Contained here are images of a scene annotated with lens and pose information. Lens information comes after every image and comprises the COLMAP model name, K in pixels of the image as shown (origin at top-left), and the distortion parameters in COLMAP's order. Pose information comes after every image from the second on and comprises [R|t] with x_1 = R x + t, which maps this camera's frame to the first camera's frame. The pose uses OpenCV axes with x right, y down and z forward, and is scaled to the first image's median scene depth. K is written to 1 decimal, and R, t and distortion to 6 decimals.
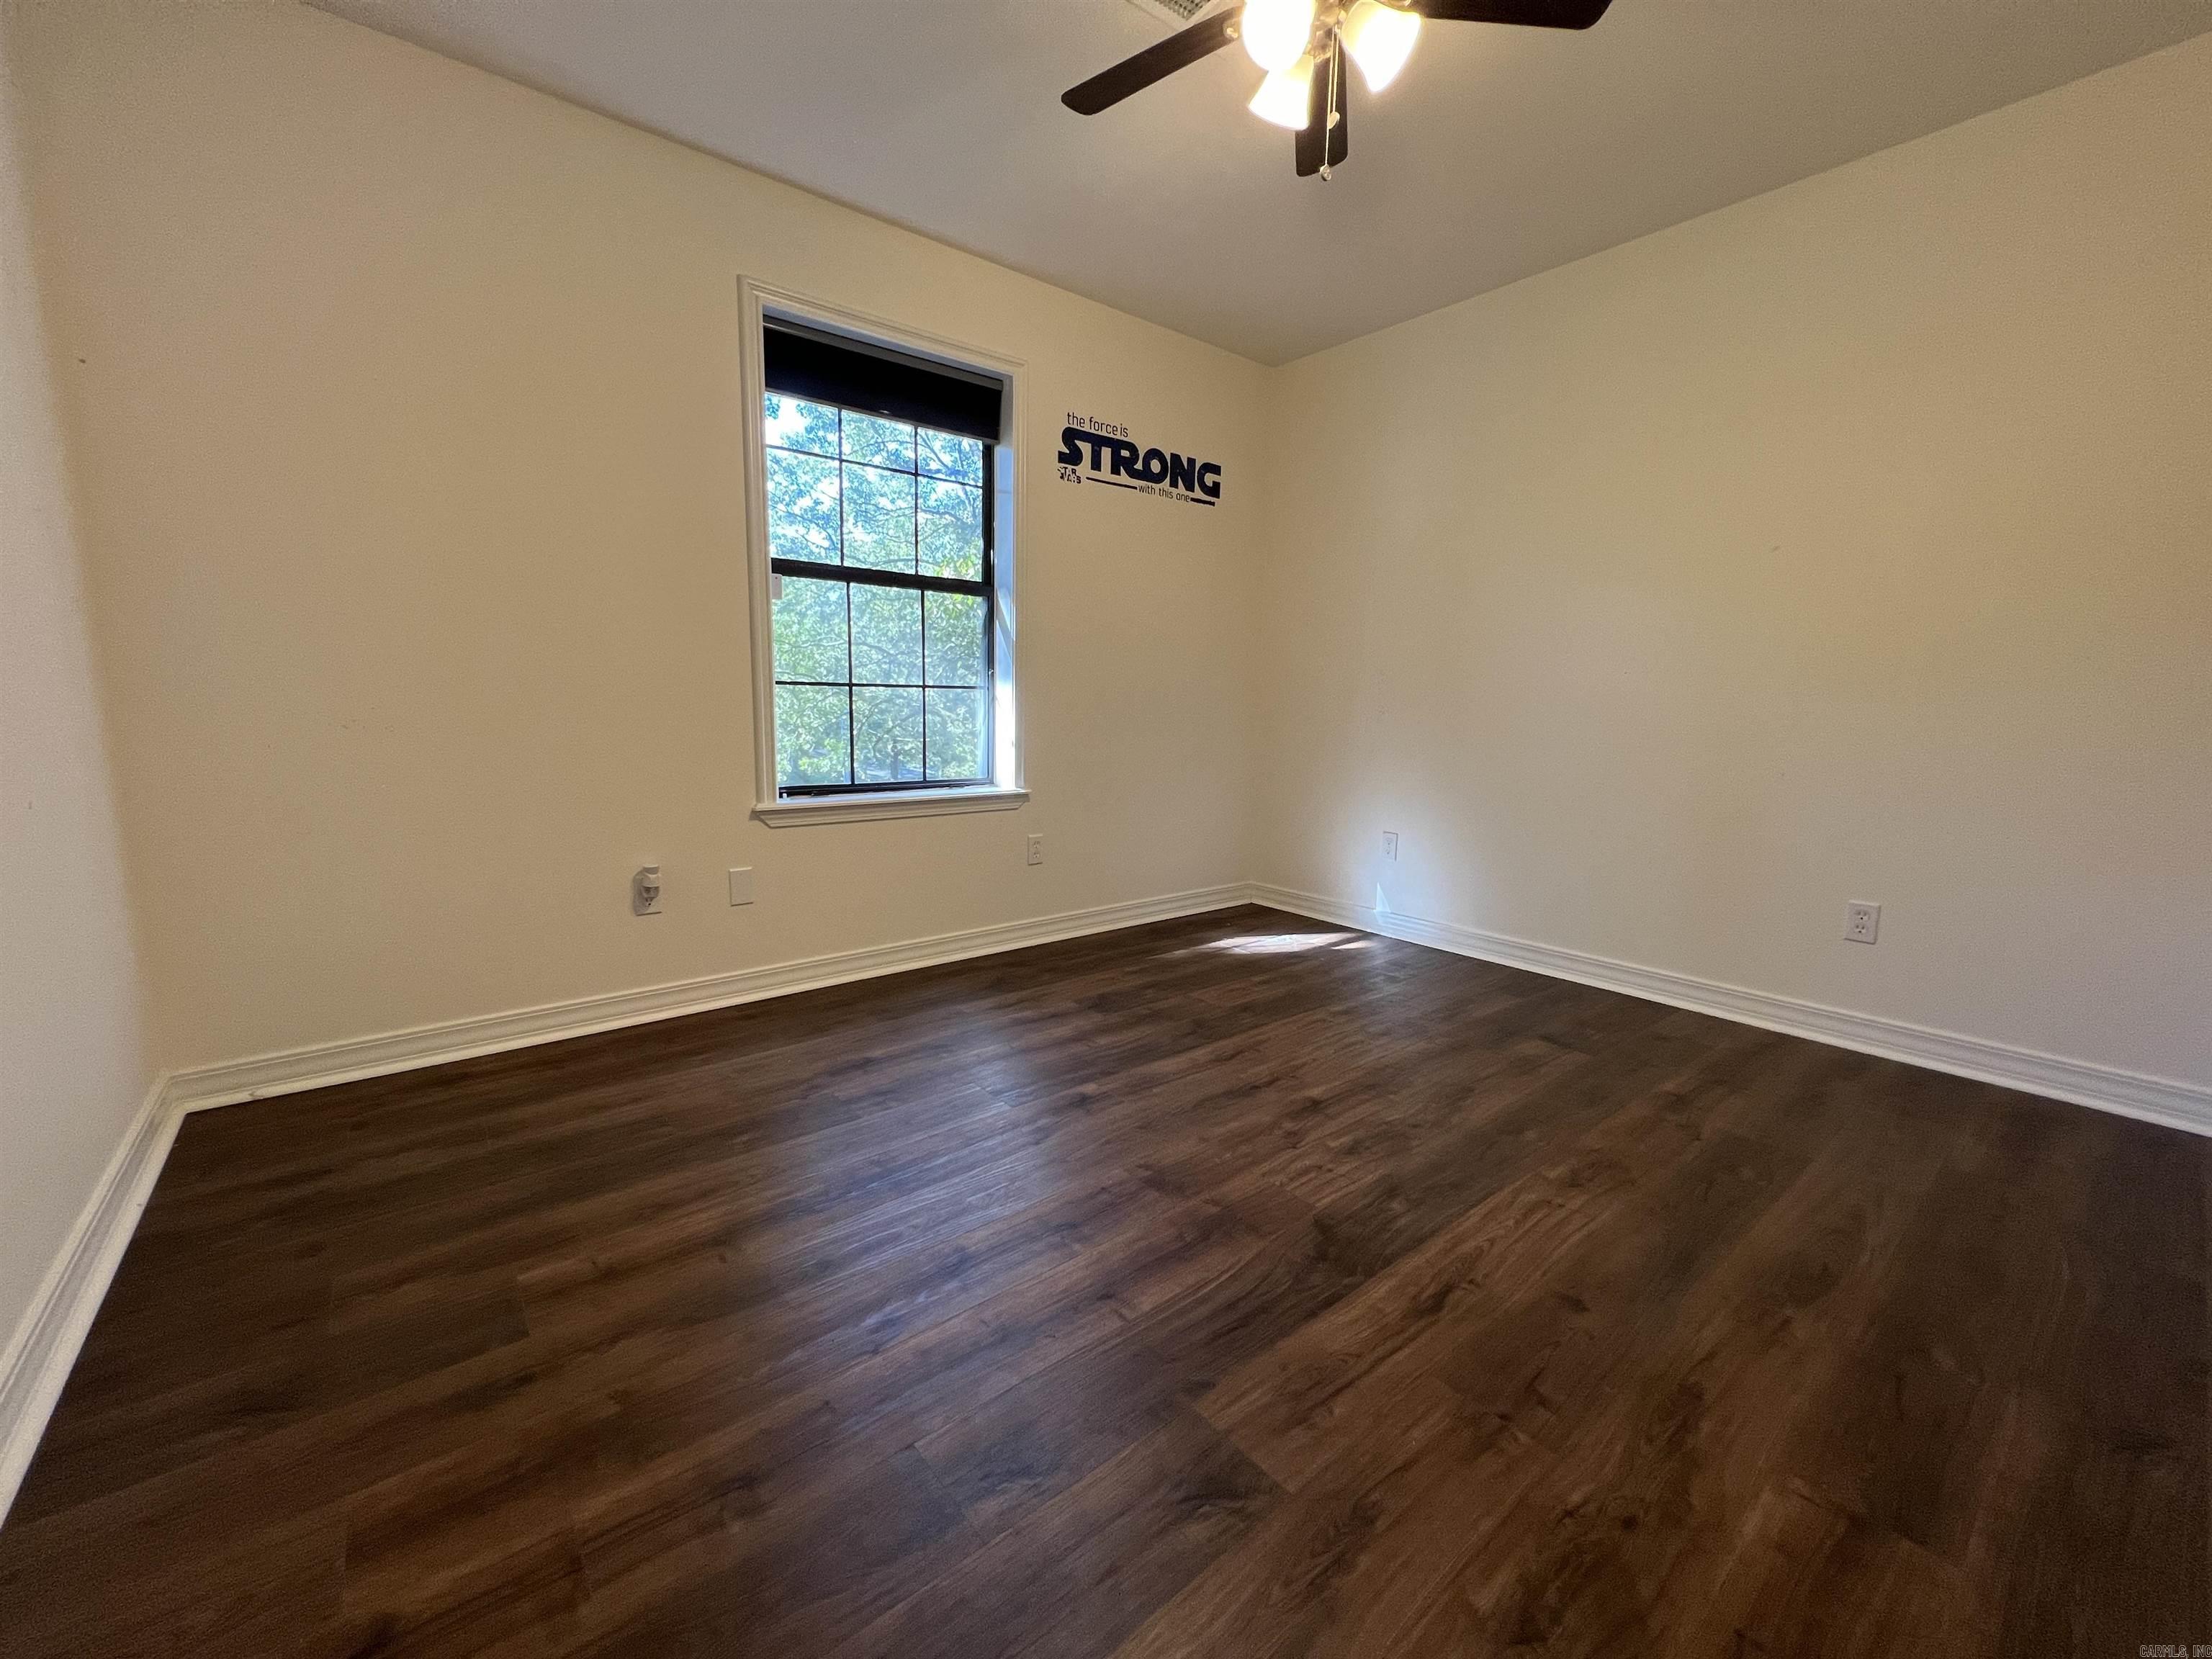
lens RADIAL K [[886.0, 0, 1098.3], [0, 886.0, 825.2], [0, 0, 1]] dist [-0.000037, 0.000204]
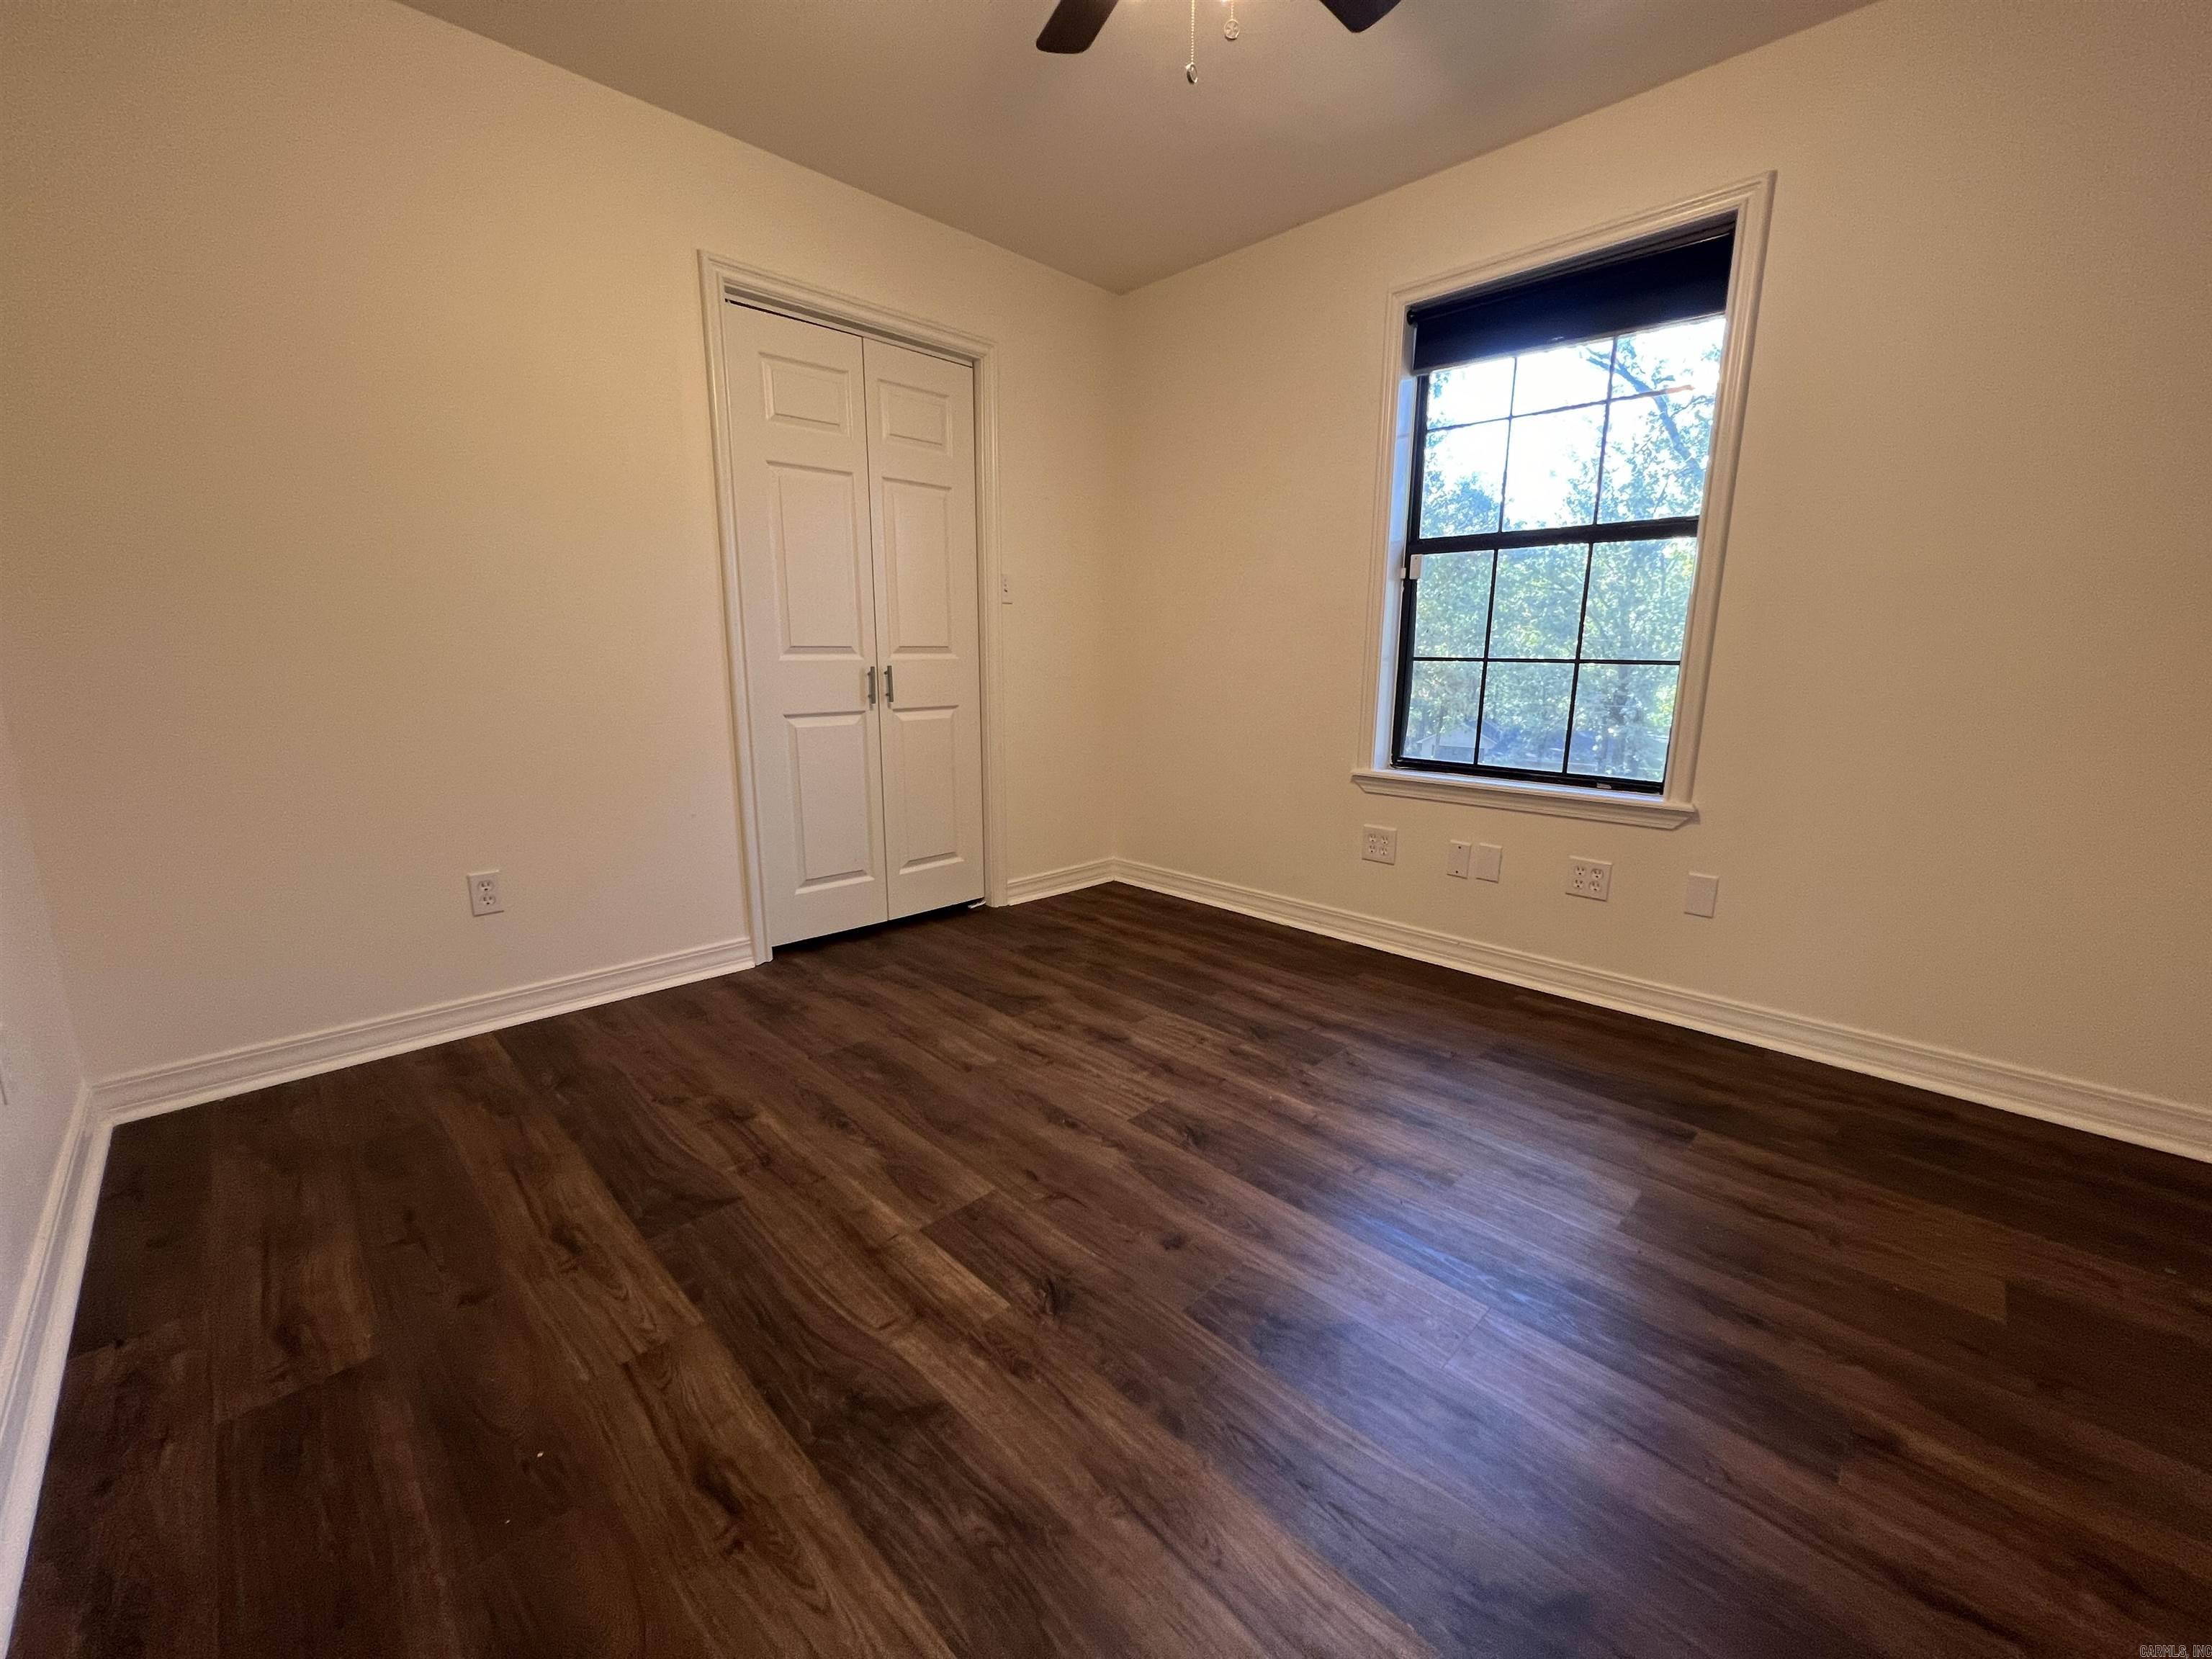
lens RADIAL K [[886.0, 0, 1098.3], [0, 886.0, 825.2], [0, 0, 1]] dist [-0.000037, 0.000204]
pose [[0.093725, 0.166638, -0.981554, 0.632544], [-0.155369, 0.976263, 0.150904, -0.065272], [0.983400, 0.138359, 0.117390, 0.512703]]
